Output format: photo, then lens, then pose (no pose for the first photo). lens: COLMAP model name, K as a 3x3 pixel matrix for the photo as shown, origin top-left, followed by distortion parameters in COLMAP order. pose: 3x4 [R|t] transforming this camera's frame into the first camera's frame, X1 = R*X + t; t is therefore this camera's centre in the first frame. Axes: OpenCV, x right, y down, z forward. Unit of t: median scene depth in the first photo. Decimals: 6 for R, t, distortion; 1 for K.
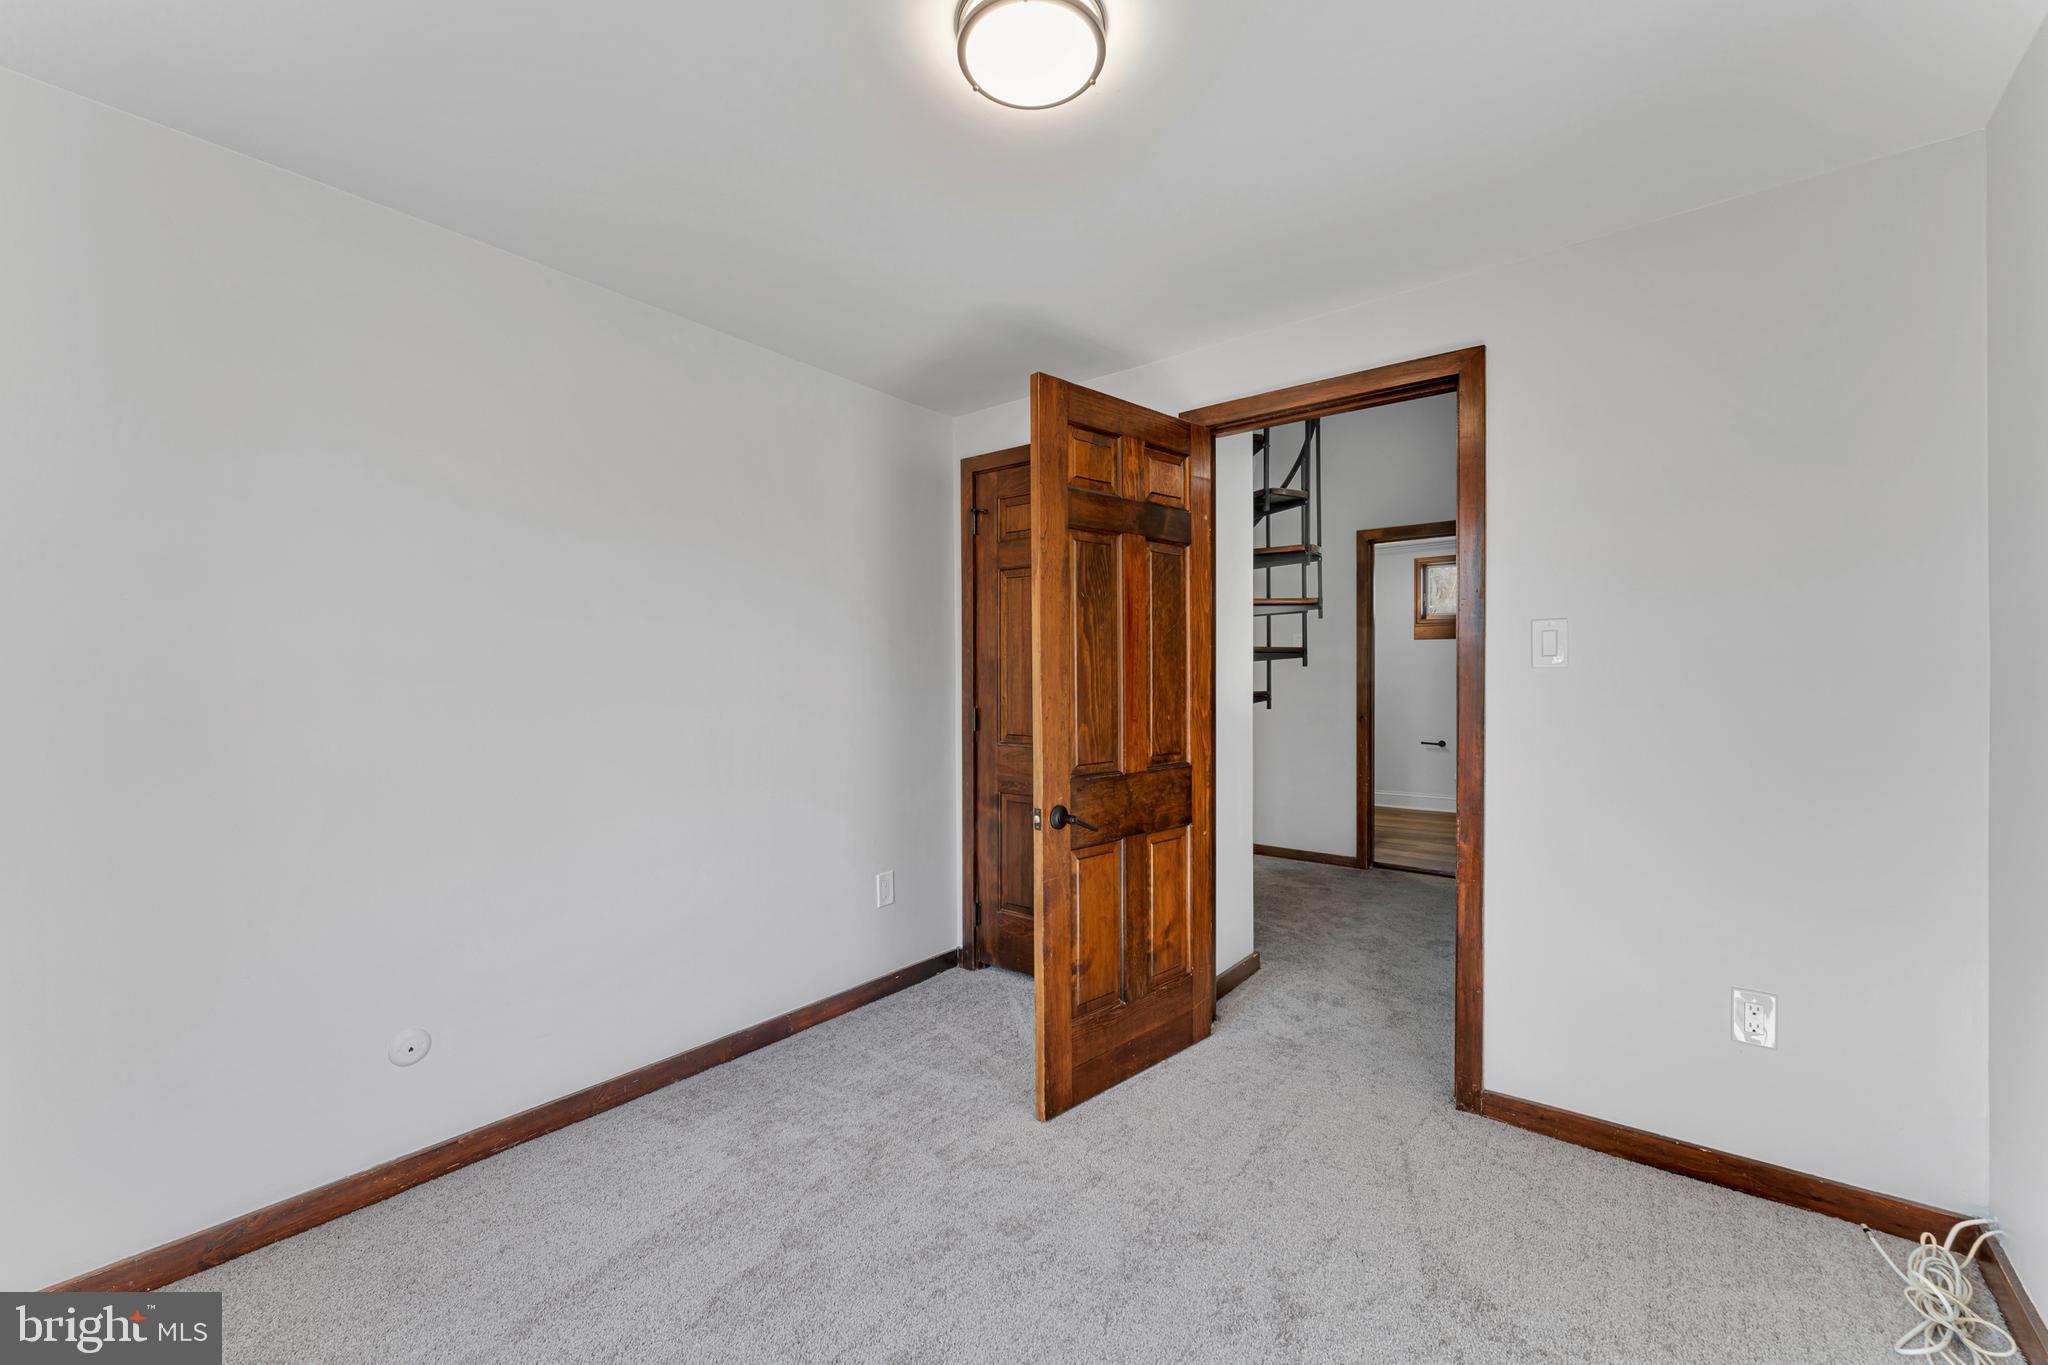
lens RADIAL K [[825.7, 0, 1024.3], [0, 825.7, 685.0], [0, 0, 1]] dist [-0.003707, -0.000170]
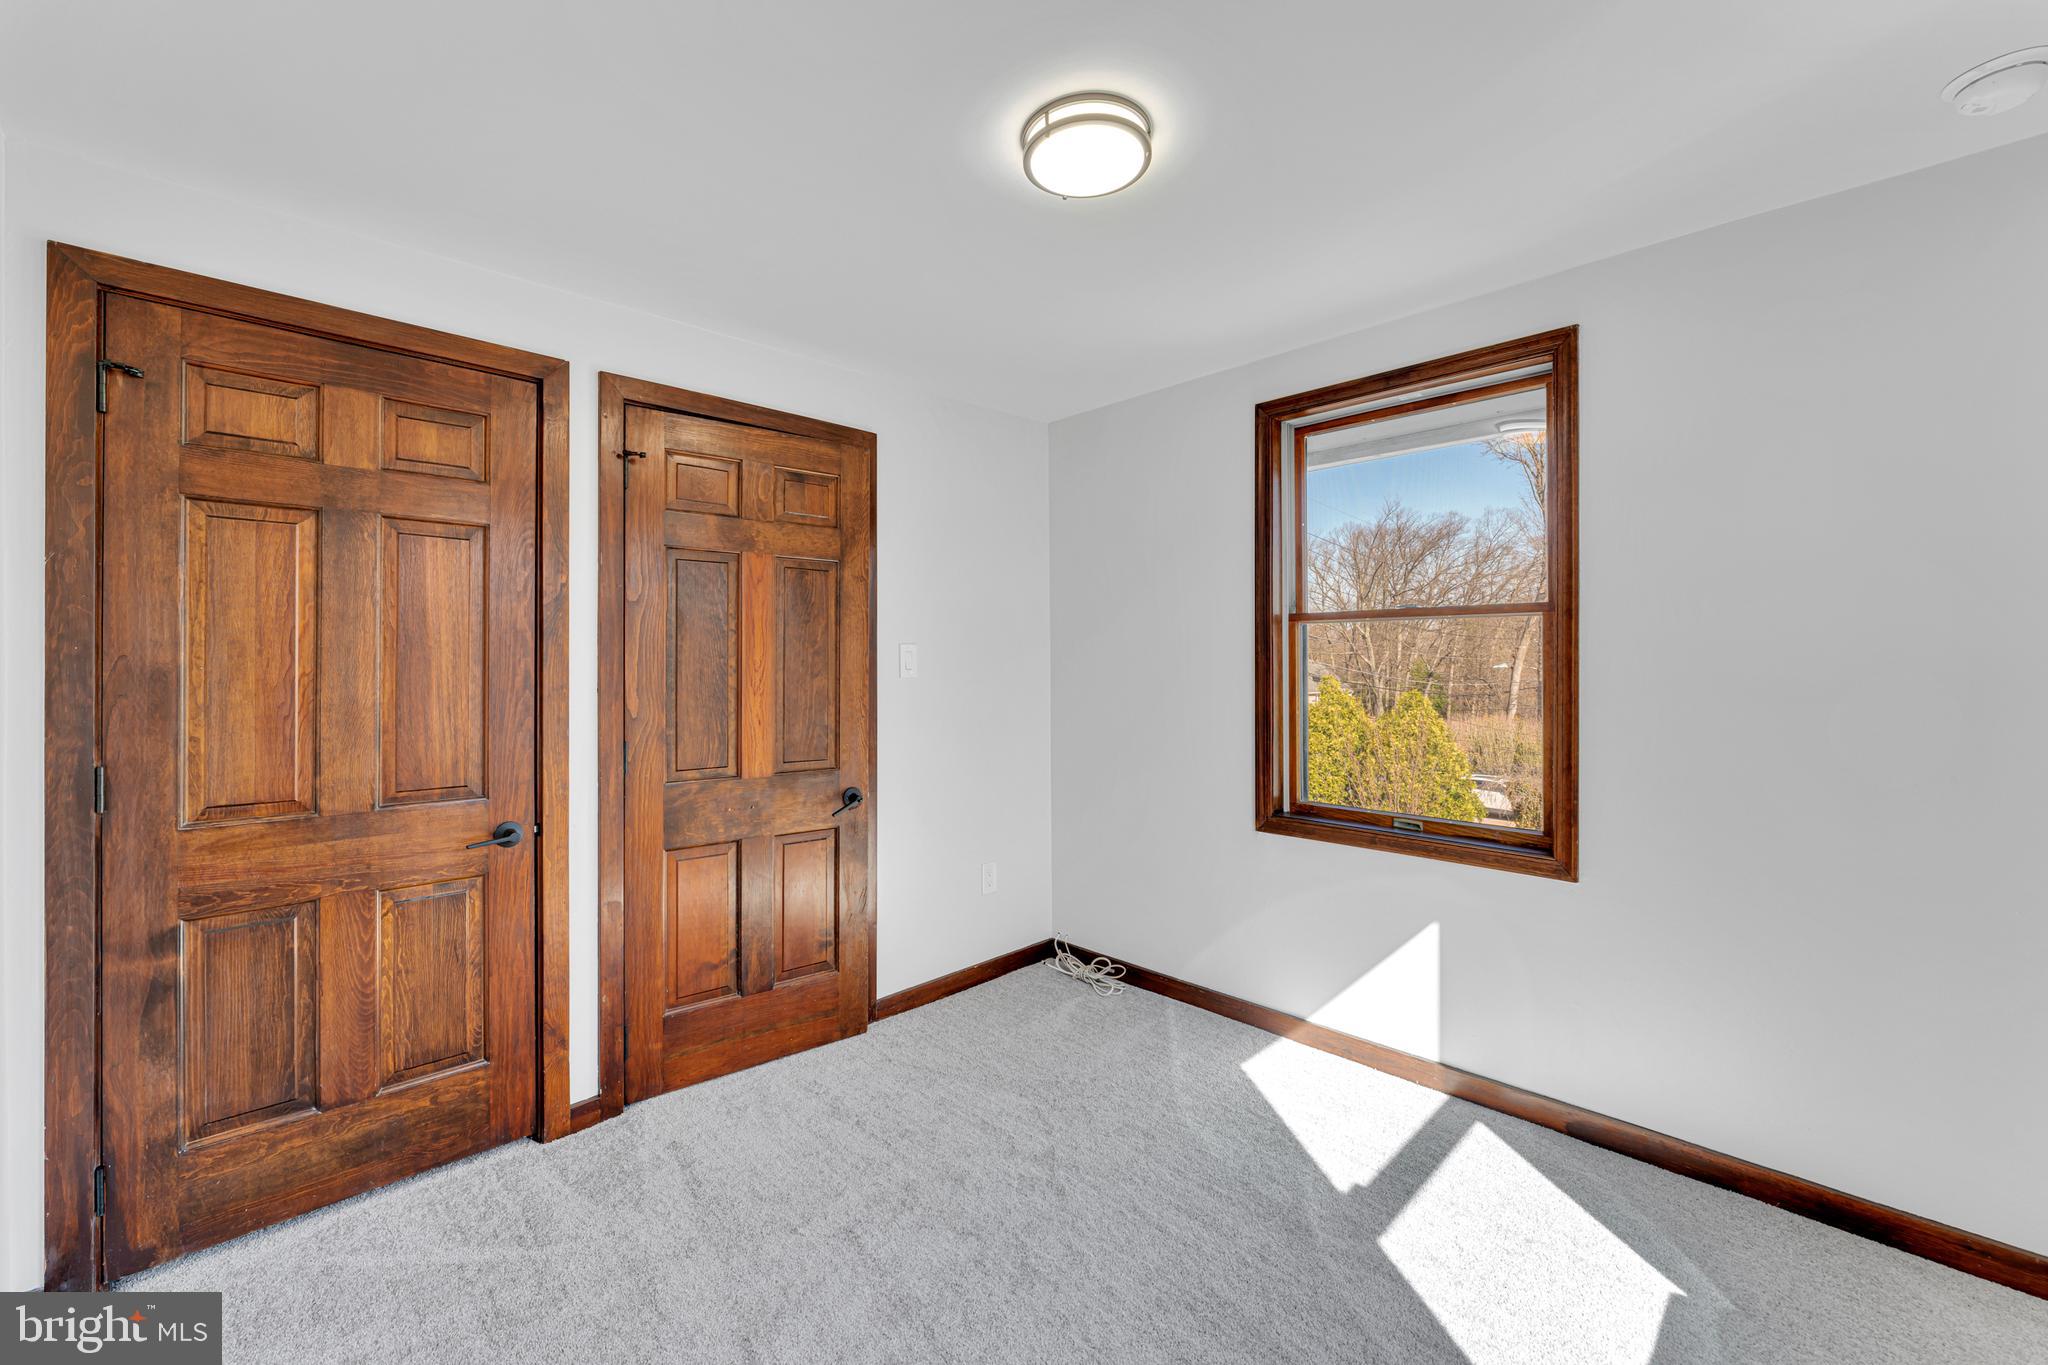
lens RADIAL K [[825.7, 0, 1015.1], [0, 825.7, 671.6], [0, 0, 1]] dist [-0.003707, -0.000170]
pose [[0.123014, 0.001500, 0.992404, -0.485934], [0.025032, 0.999676, -0.004614, -0.012573], [-0.992089, 0.025409, 0.122936, 0.414894]]
